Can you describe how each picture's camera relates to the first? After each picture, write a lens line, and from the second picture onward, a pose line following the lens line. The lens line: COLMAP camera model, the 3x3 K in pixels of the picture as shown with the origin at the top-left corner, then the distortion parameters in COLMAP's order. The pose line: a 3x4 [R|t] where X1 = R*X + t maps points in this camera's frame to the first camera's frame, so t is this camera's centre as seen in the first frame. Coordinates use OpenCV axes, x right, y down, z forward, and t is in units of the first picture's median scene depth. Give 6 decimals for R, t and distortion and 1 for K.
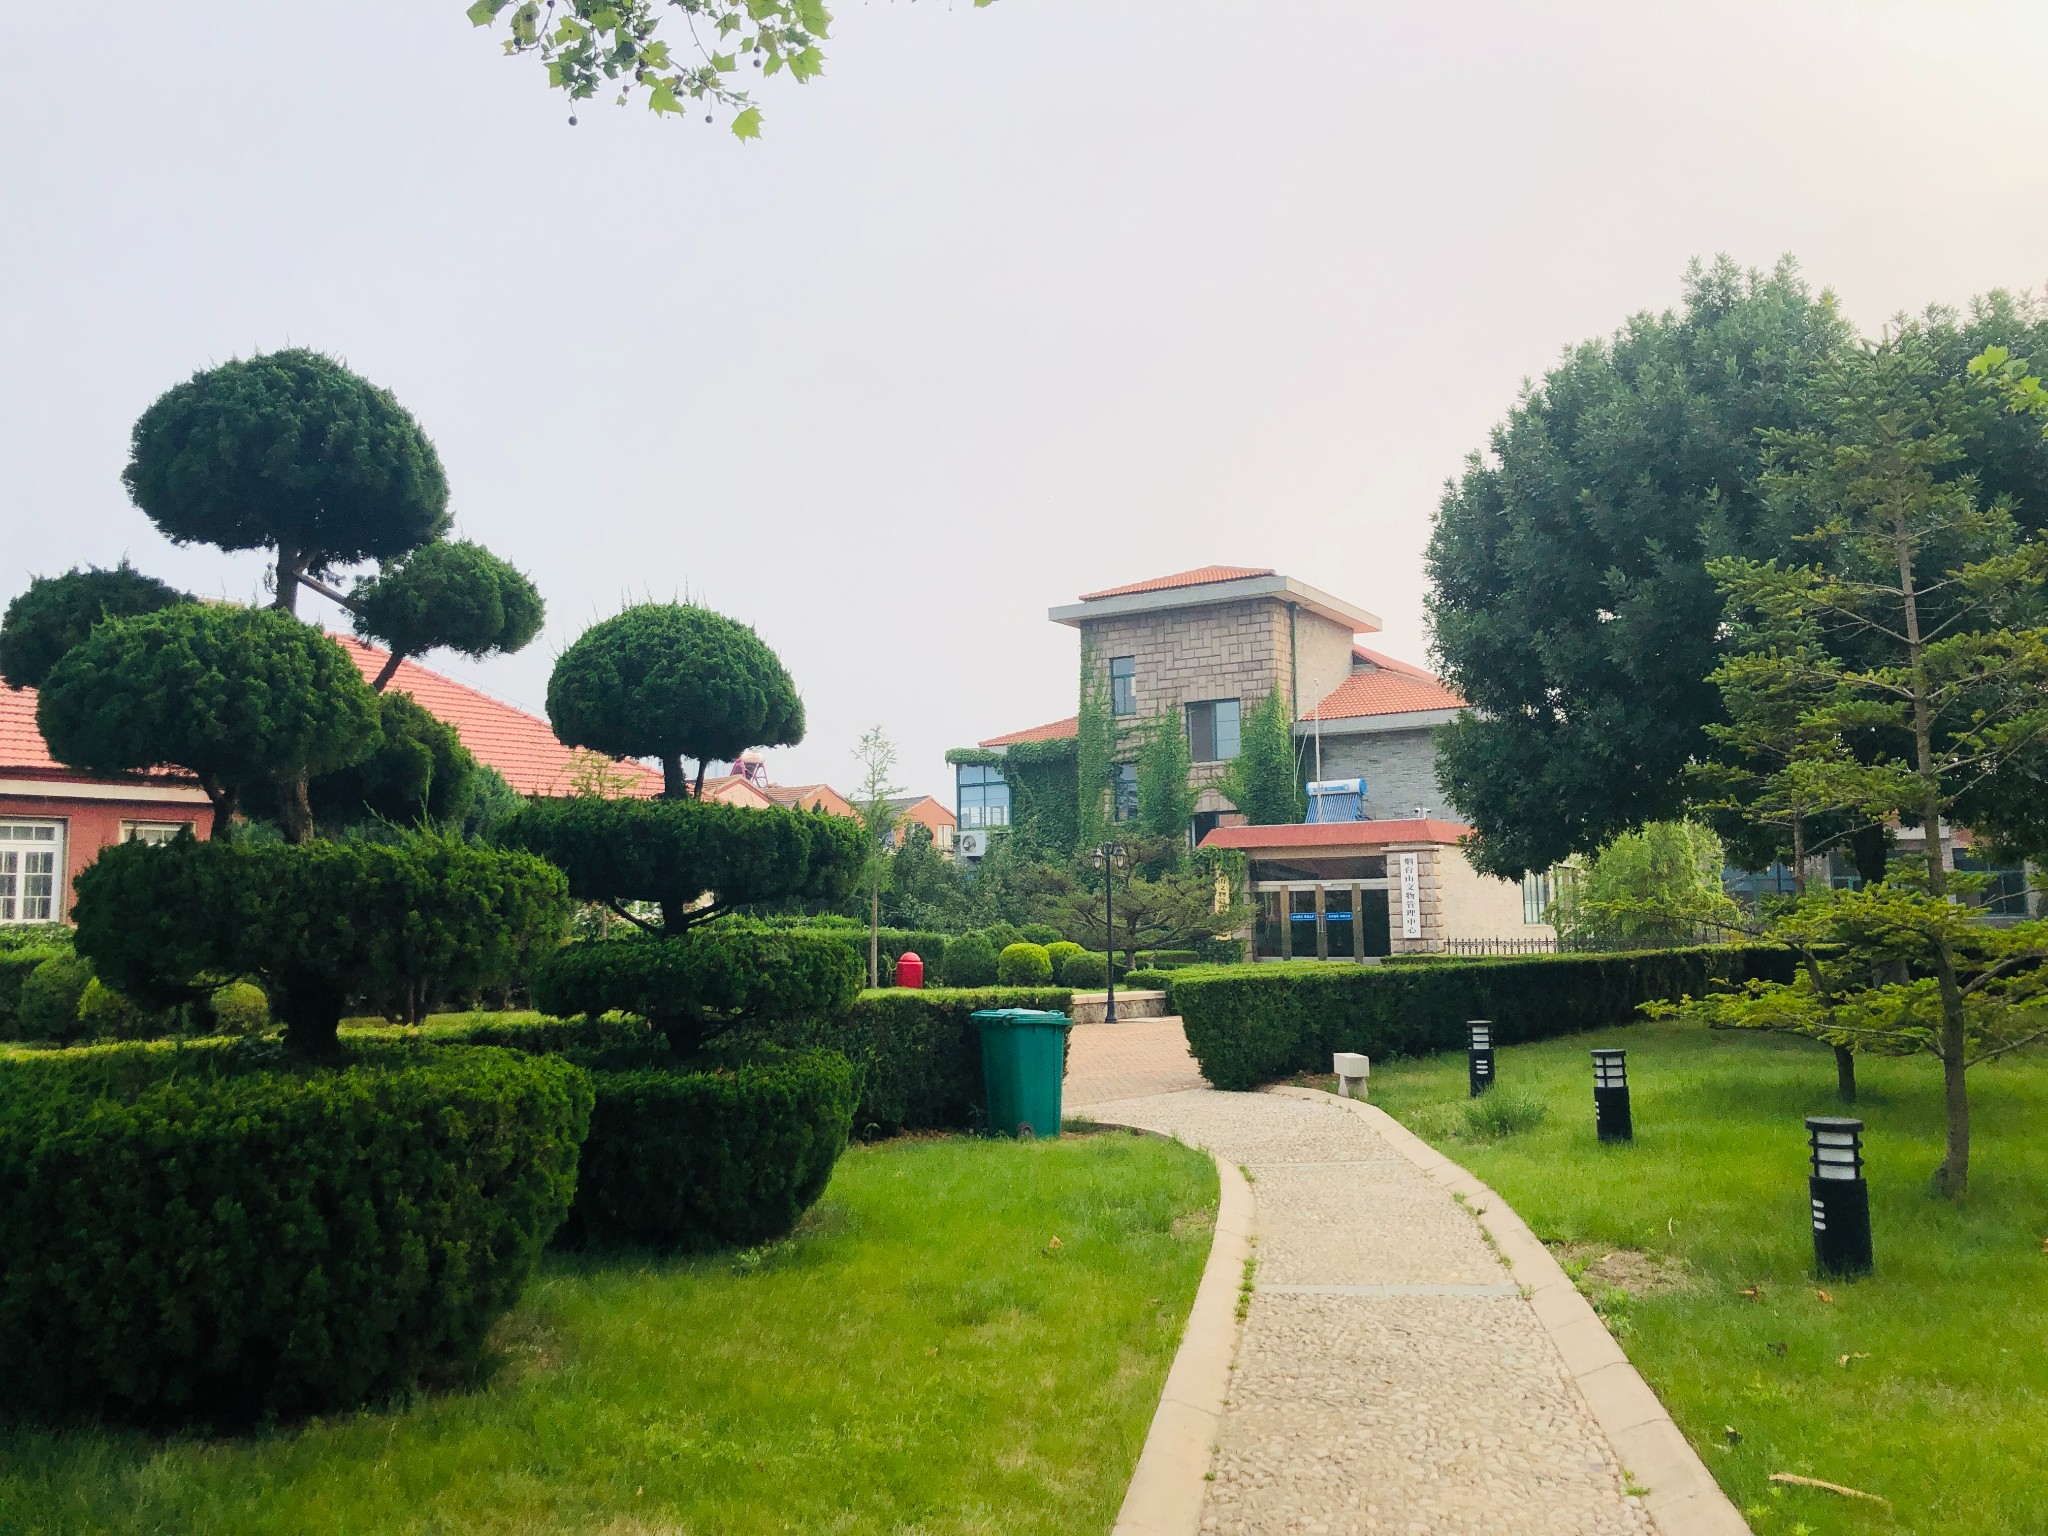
lens RADIAL K [[1639.4, 0, 1084.4], [0, 1639.4, 738.8], [0, 0, 1]] dist [0.157405, -0.239264]
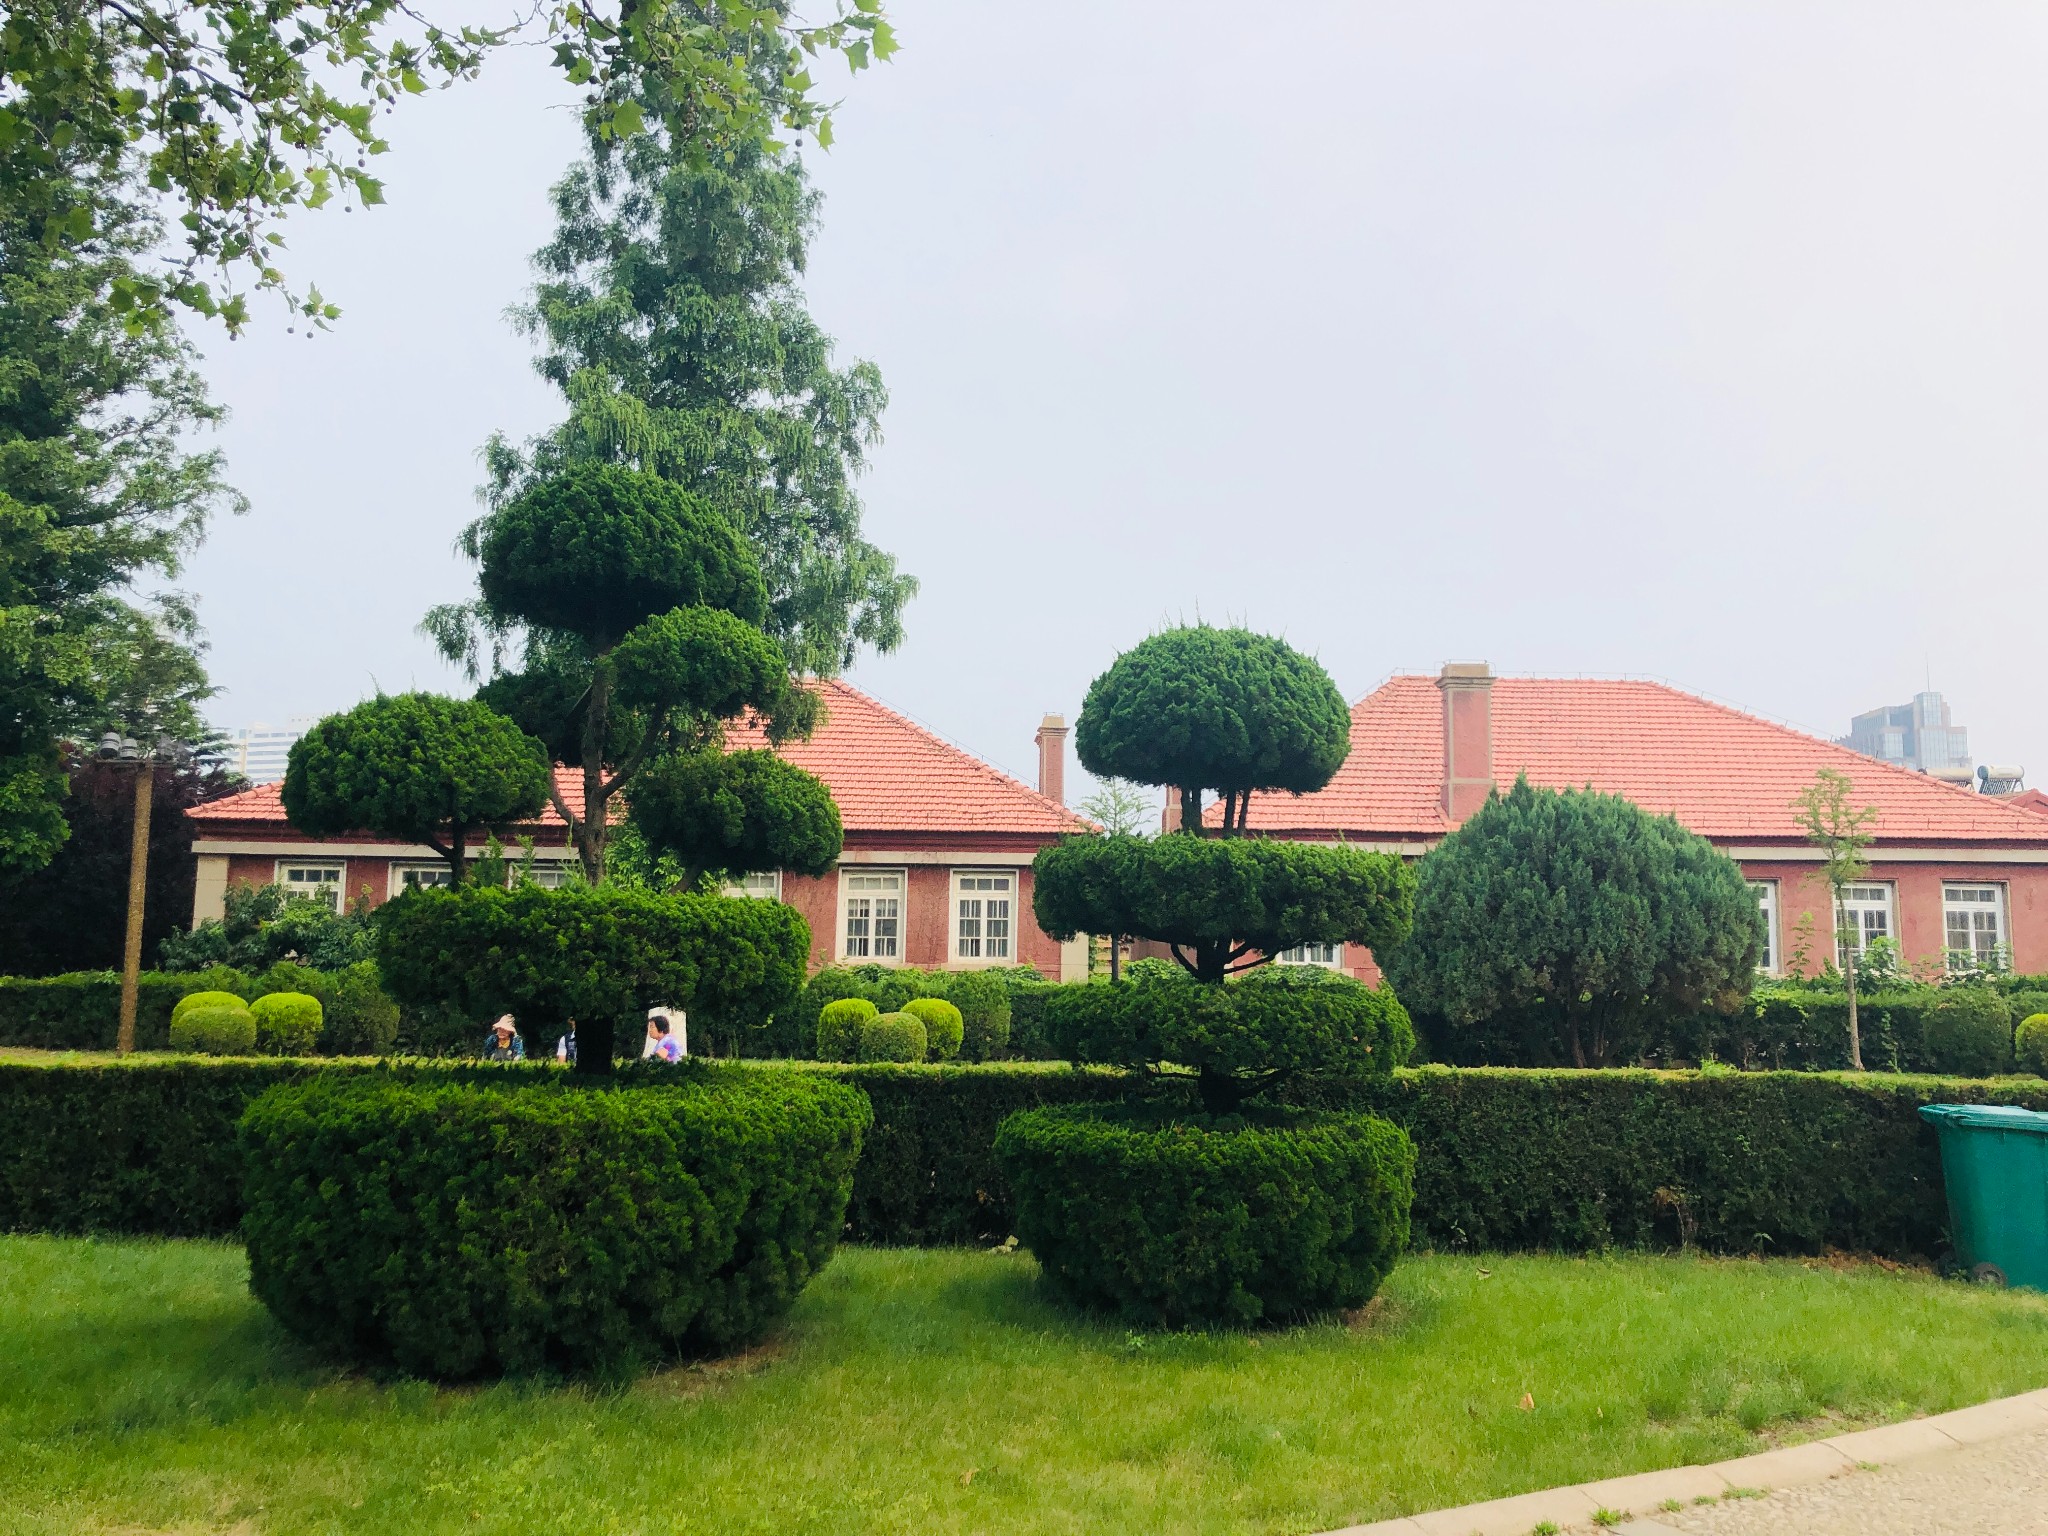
lens RADIAL K [[1639.4, 0, 1084.4], [0, 1639.4, 738.8], [0, 0, 1]] dist [0.157405, -0.239264]
pose [[0.619683, -0.093676, -0.779242, 0.452783], [0.070581, 0.995480, -0.063542, 0.037579], [0.781672, -0.015623, 0.623494, 0.368376]]
